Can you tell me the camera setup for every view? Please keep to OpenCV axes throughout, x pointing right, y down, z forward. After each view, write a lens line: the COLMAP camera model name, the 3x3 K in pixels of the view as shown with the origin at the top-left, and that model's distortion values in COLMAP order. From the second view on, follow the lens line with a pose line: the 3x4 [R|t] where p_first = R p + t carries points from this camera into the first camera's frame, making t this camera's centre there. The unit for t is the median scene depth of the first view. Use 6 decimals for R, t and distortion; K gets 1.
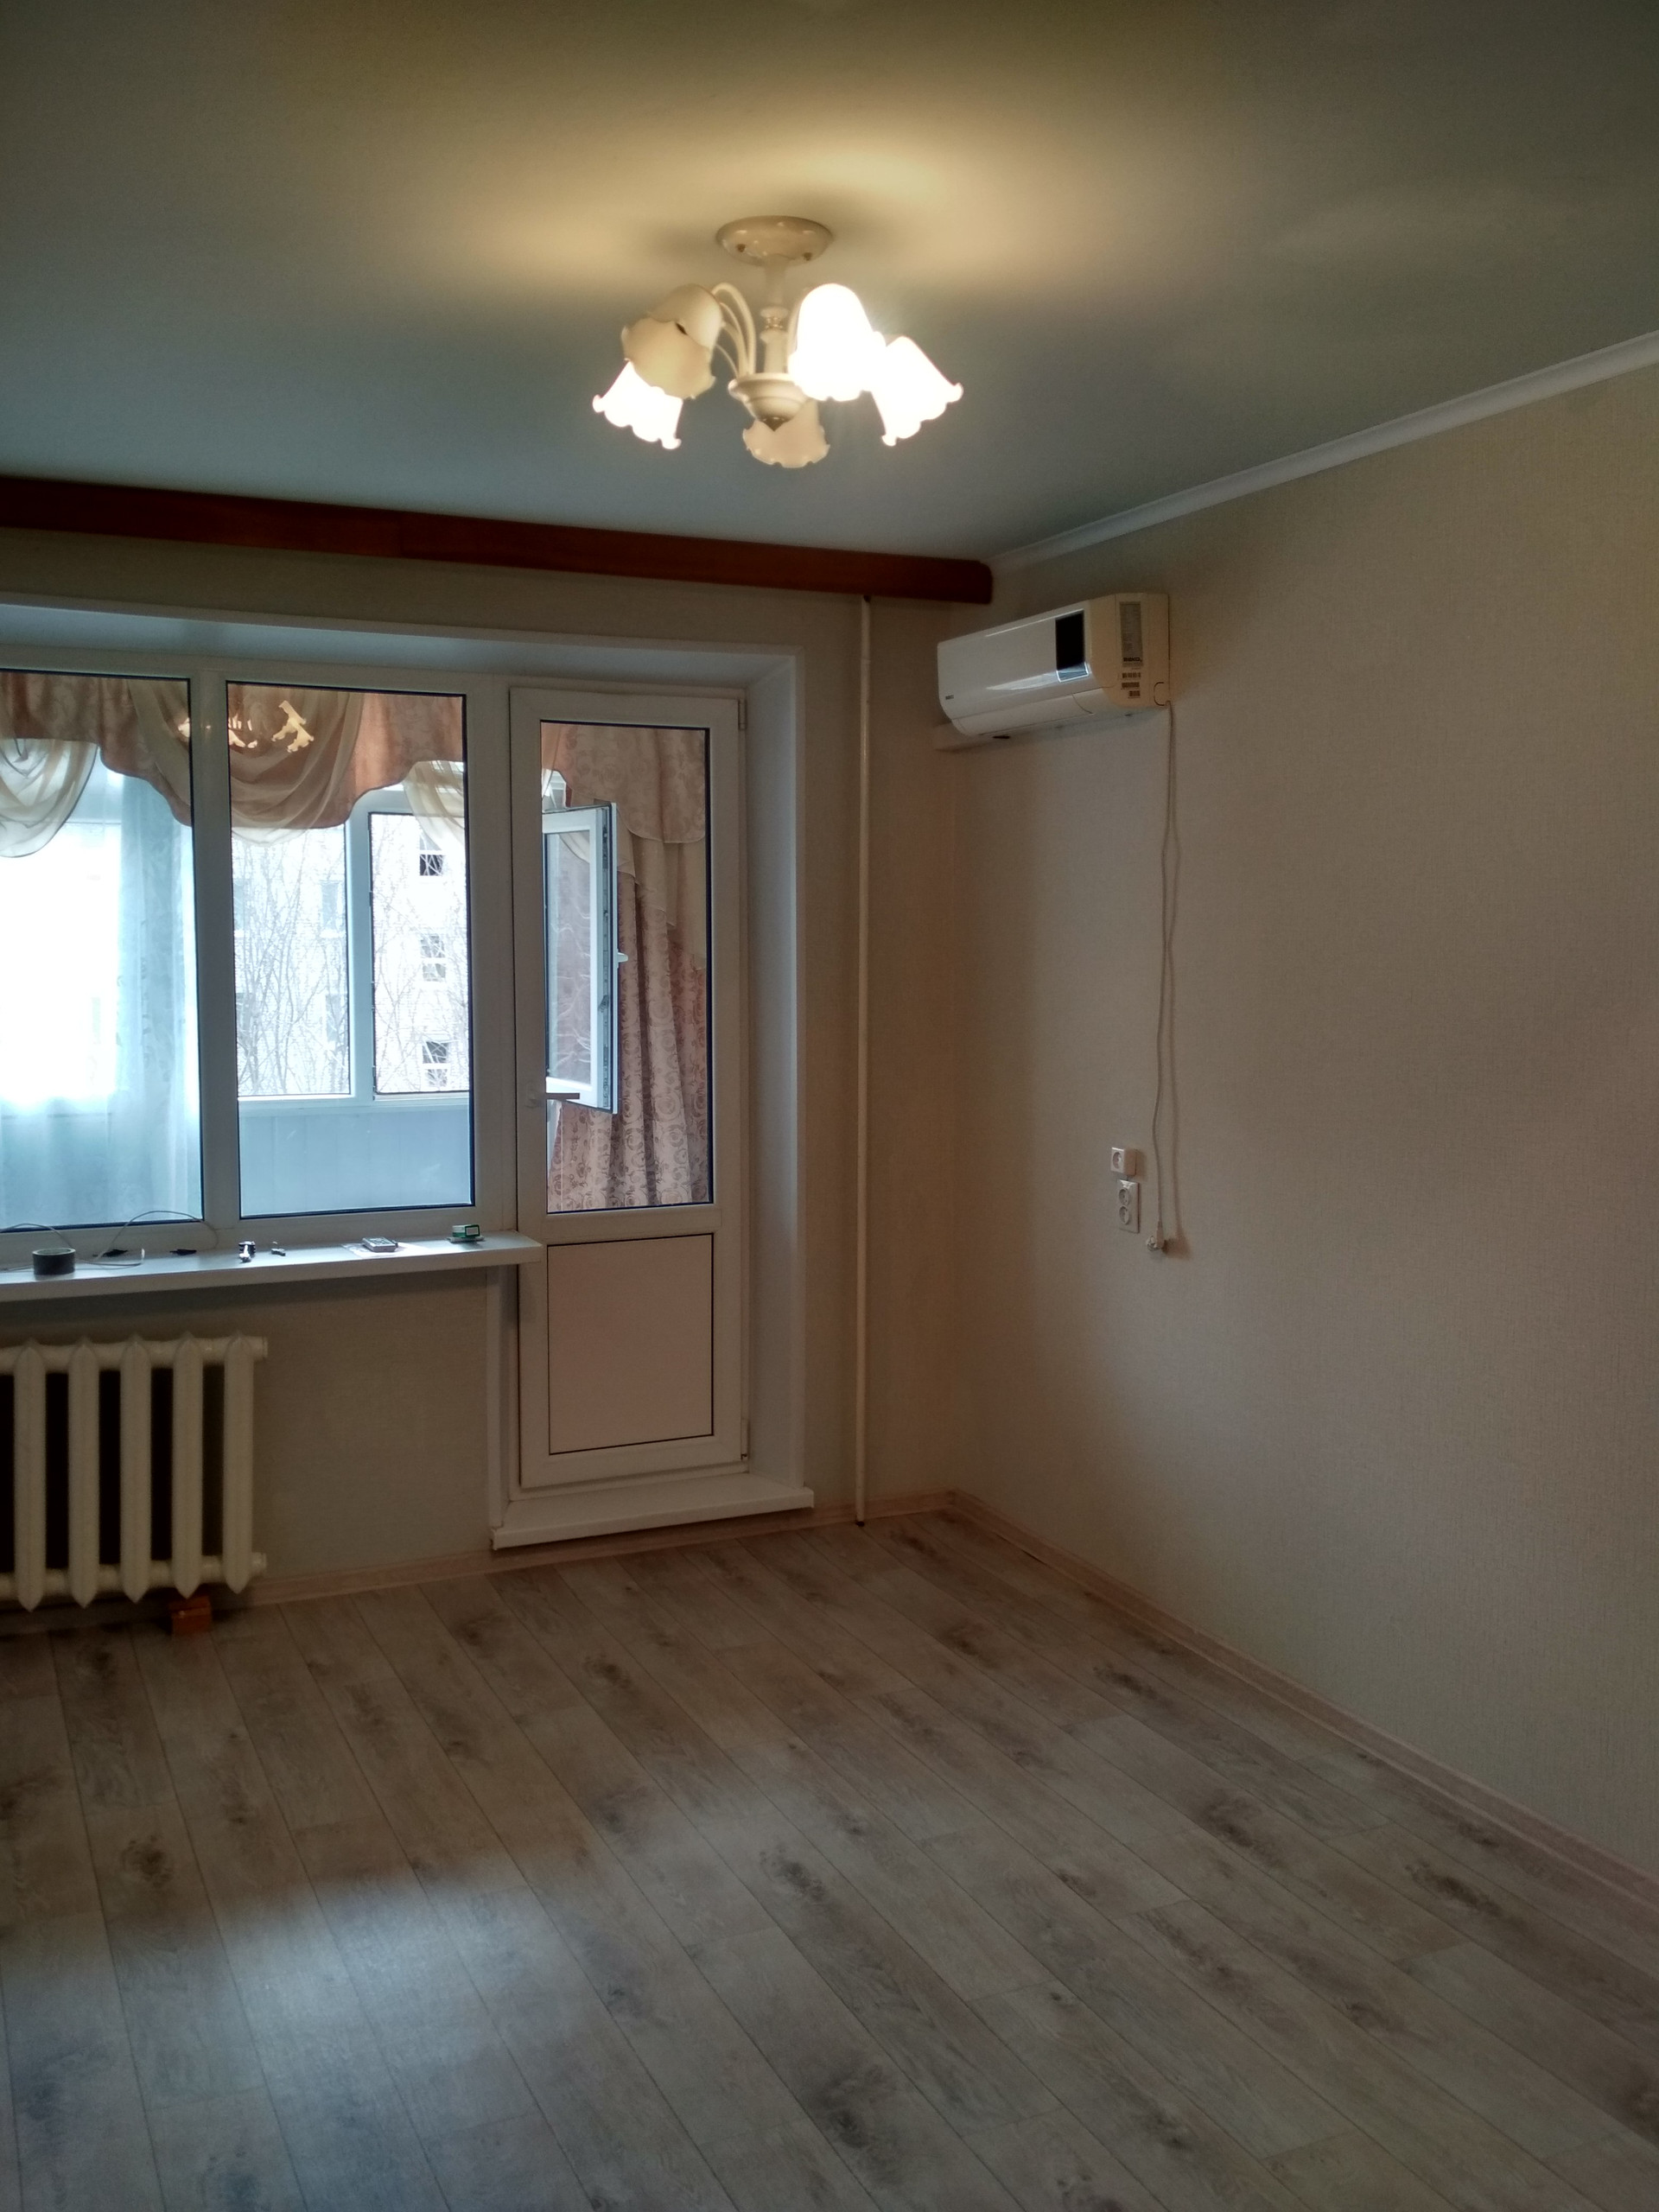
lens RADIAL K [[1992.3, 0, 834.6], [0, 1992.3, 1100.7], [0, 0, 1]] dist [0.094579, -0.077419]
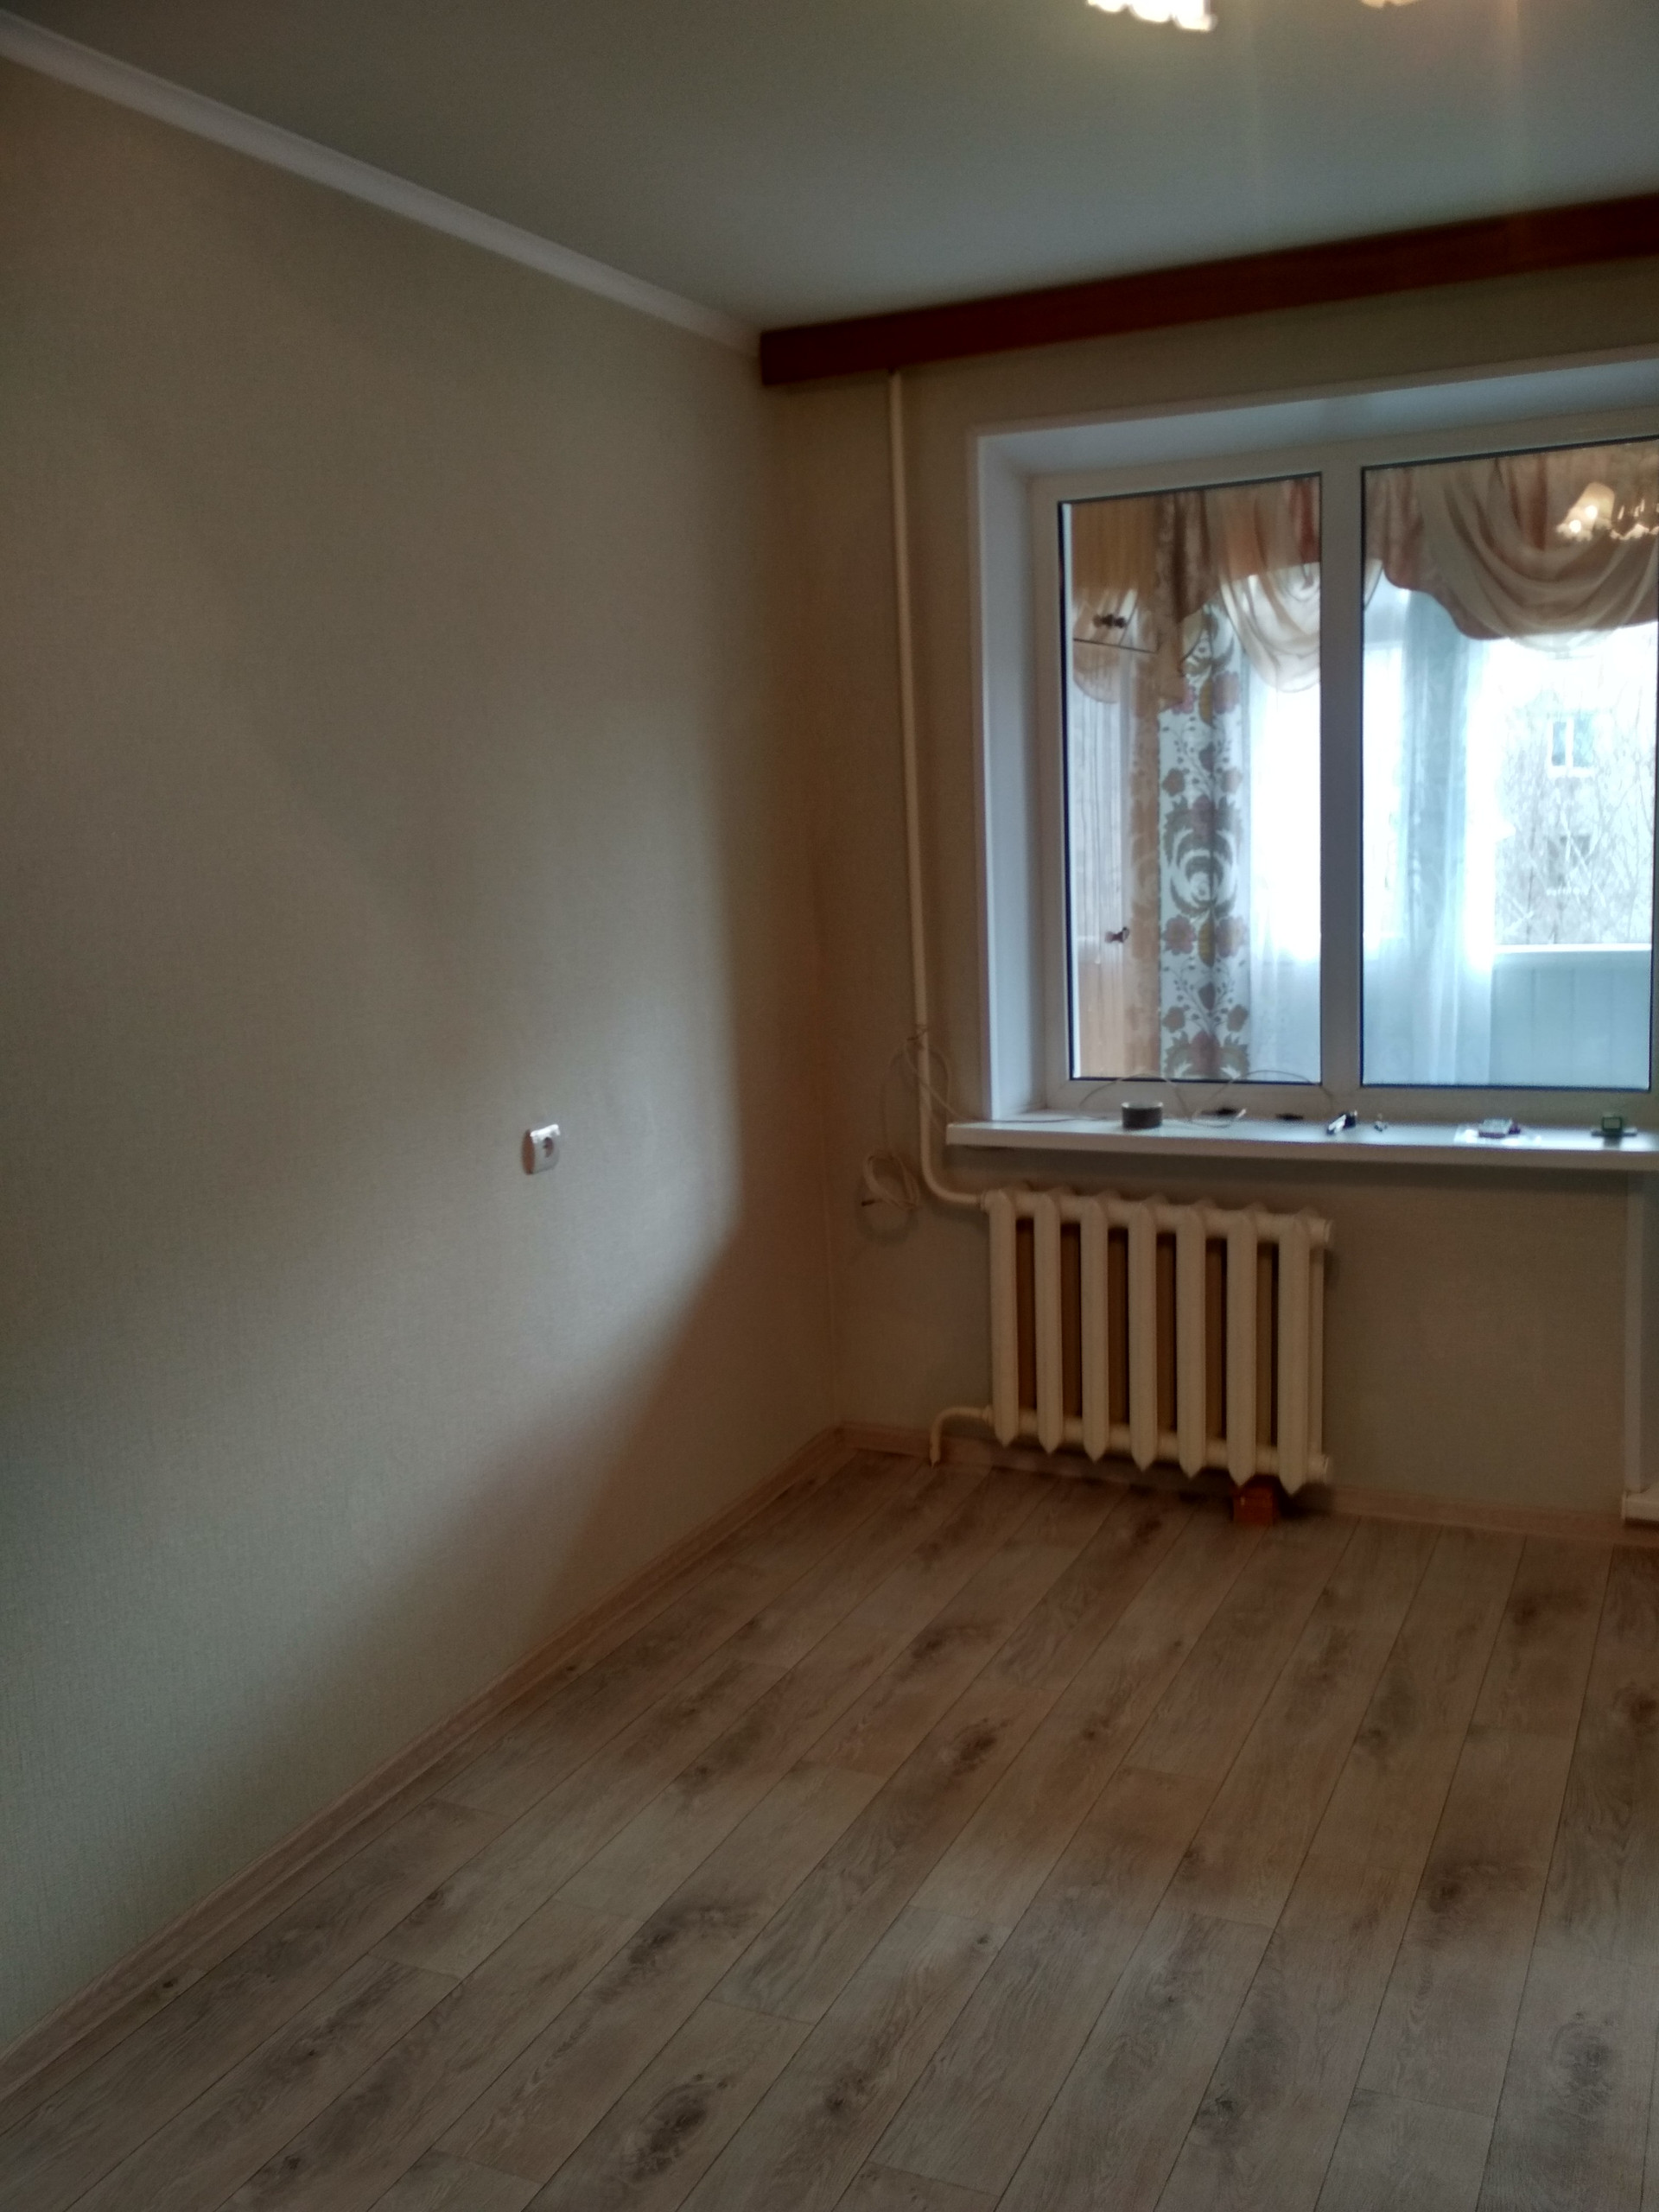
lens RADIAL K [[1992.3, 0, 843.8], [0, 1992.3, 1104.6], [0, 0, 1]] dist [0.094579, -0.077419]
pose [[0.670765, 0.085330, -0.736745, 0.220742], [-0.024748, 0.995382, 0.092753, -0.010353], [0.741257, -0.043983, 0.669779, 0.246020]]
